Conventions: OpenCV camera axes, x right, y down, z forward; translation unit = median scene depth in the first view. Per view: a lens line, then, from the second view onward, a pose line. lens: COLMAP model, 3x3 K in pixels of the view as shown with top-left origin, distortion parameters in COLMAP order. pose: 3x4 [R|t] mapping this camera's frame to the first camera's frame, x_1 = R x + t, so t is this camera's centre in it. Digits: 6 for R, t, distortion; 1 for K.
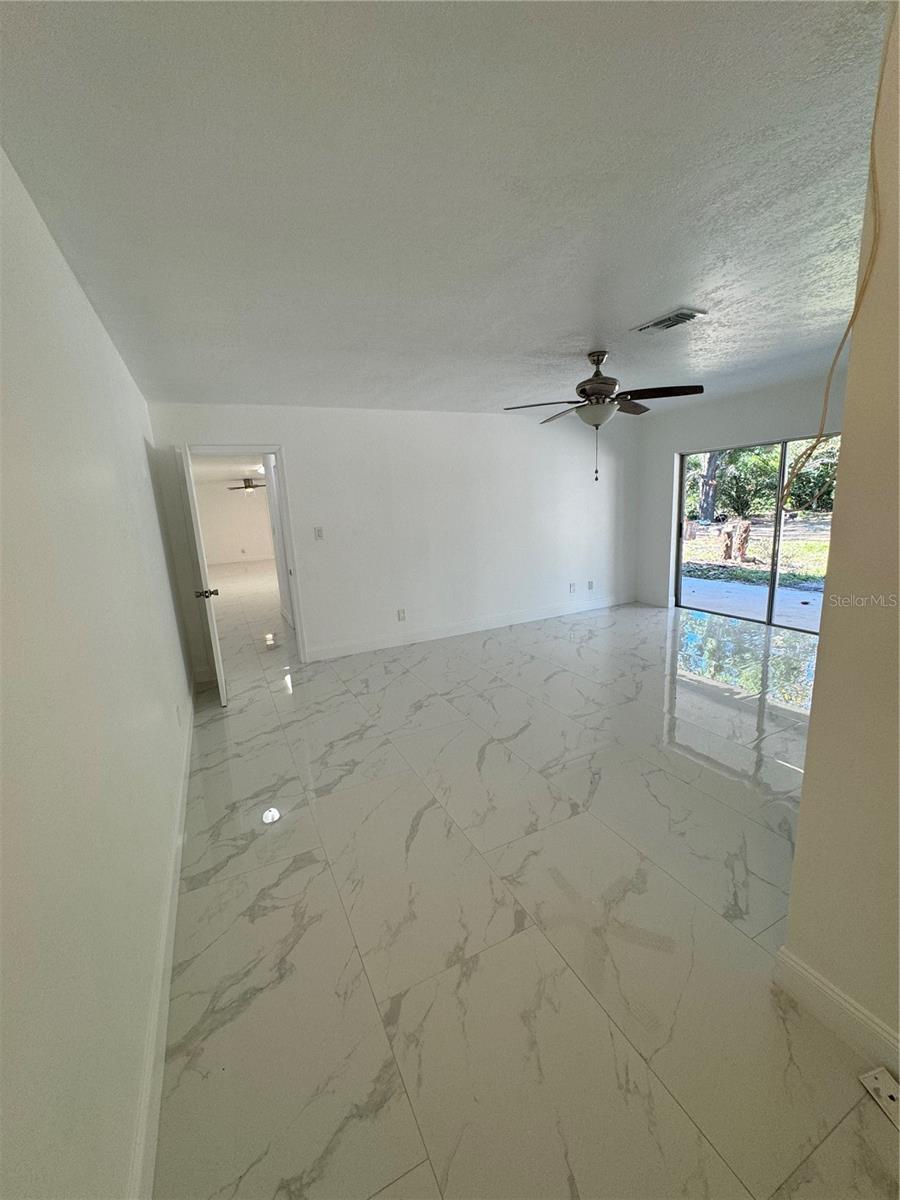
lens RADIAL K [[479.1, 0, 446.4], [0, 479.1, 601.3], [0, 0, 1]] dist [0.000769, 0.000325]
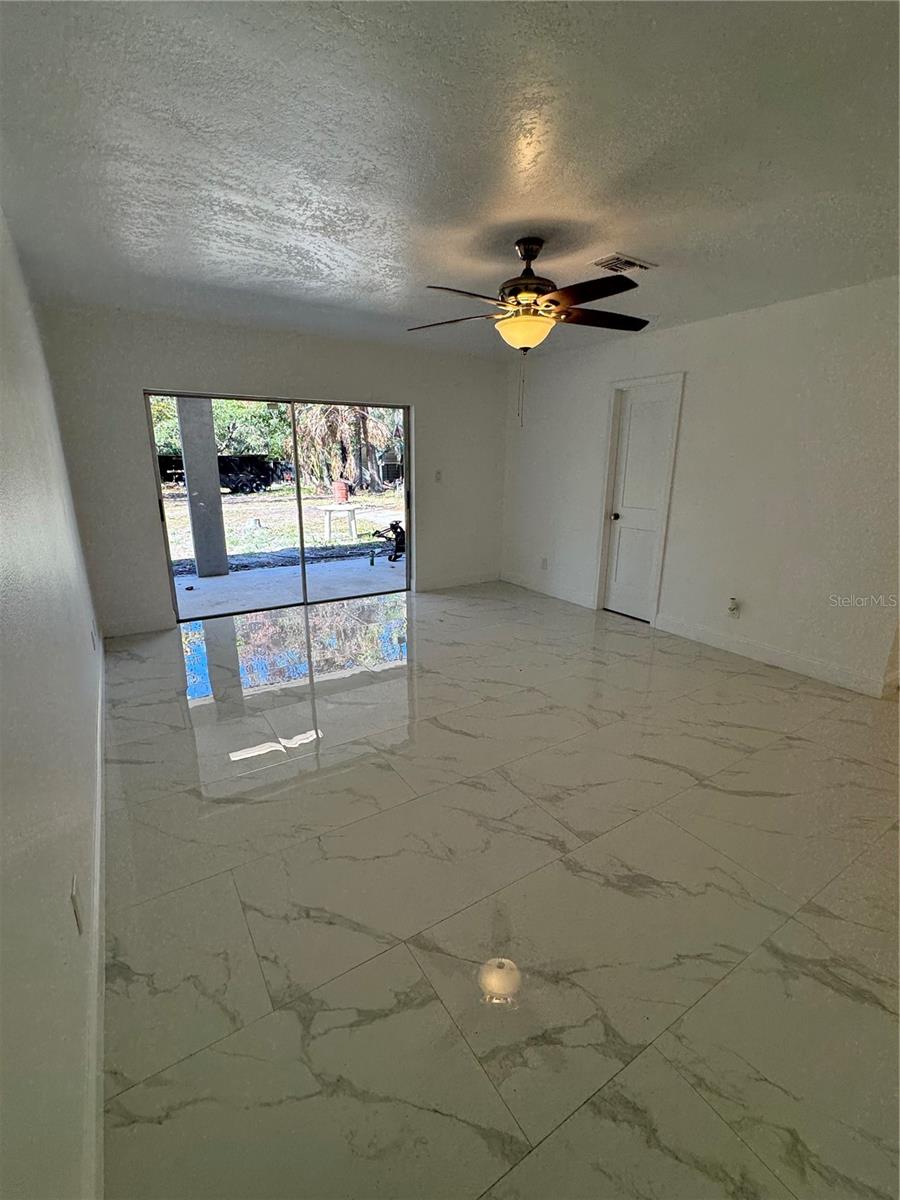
lens RADIAL K [[520.5, 0, 445.6], [0, 520.5, 601.7], [0, 0, 1]] dist [-0.002091, -0.000146]
pose [[-0.112842, -0.213964, 0.970302, -0.529397], [0.202057, 0.951193, 0.233248, -0.219763], [-0.972851, 0.222377, -0.064101, 1.297023]]
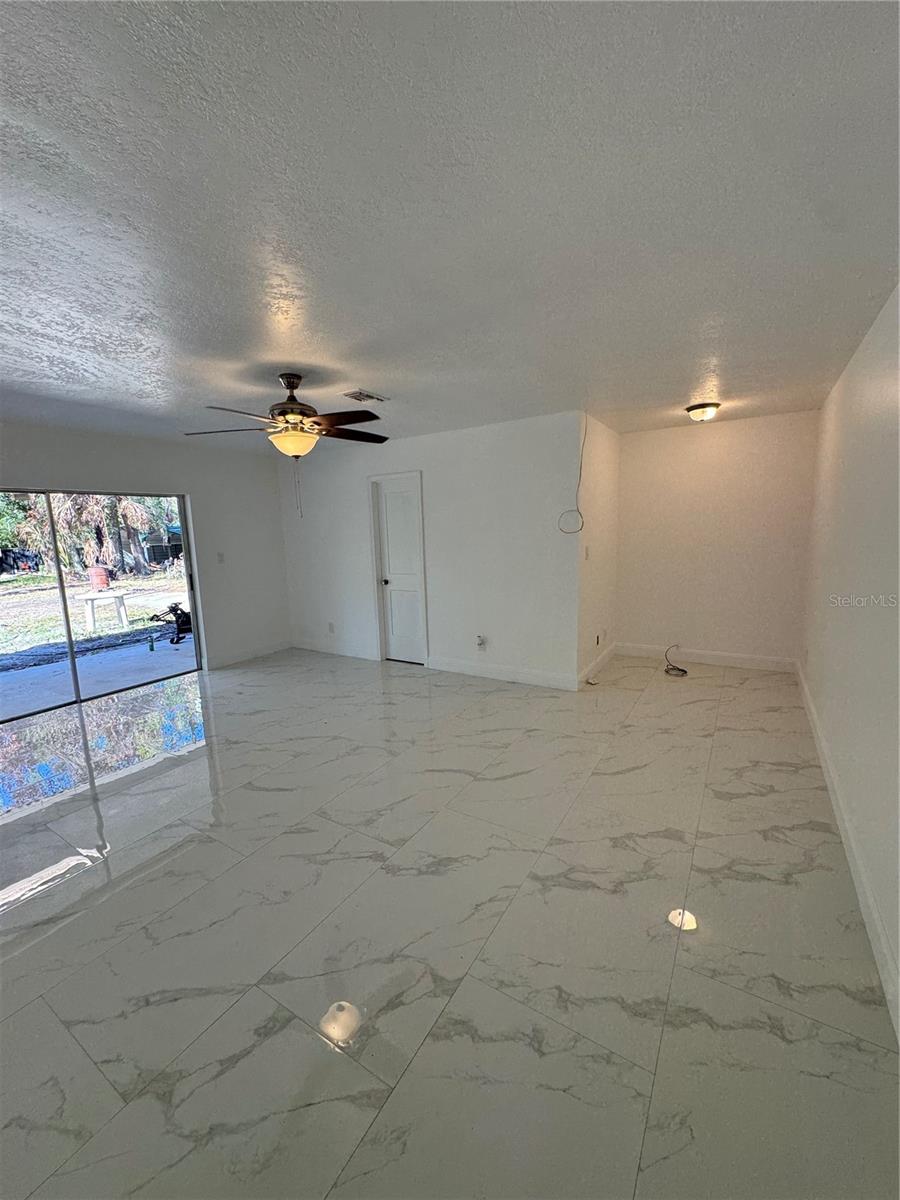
lens RADIAL K [[479.1, 0, 446.4], [0, 479.1, 601.3], [0, 0, 1]] dist [0.000769, 0.000325]
pose [[-0.526799, -0.058765, 0.847956, -0.618319], [0.230095, 0.950500, 0.208820, -0.241965], [-0.818254, 0.305116, -0.487201, 1.333936]]
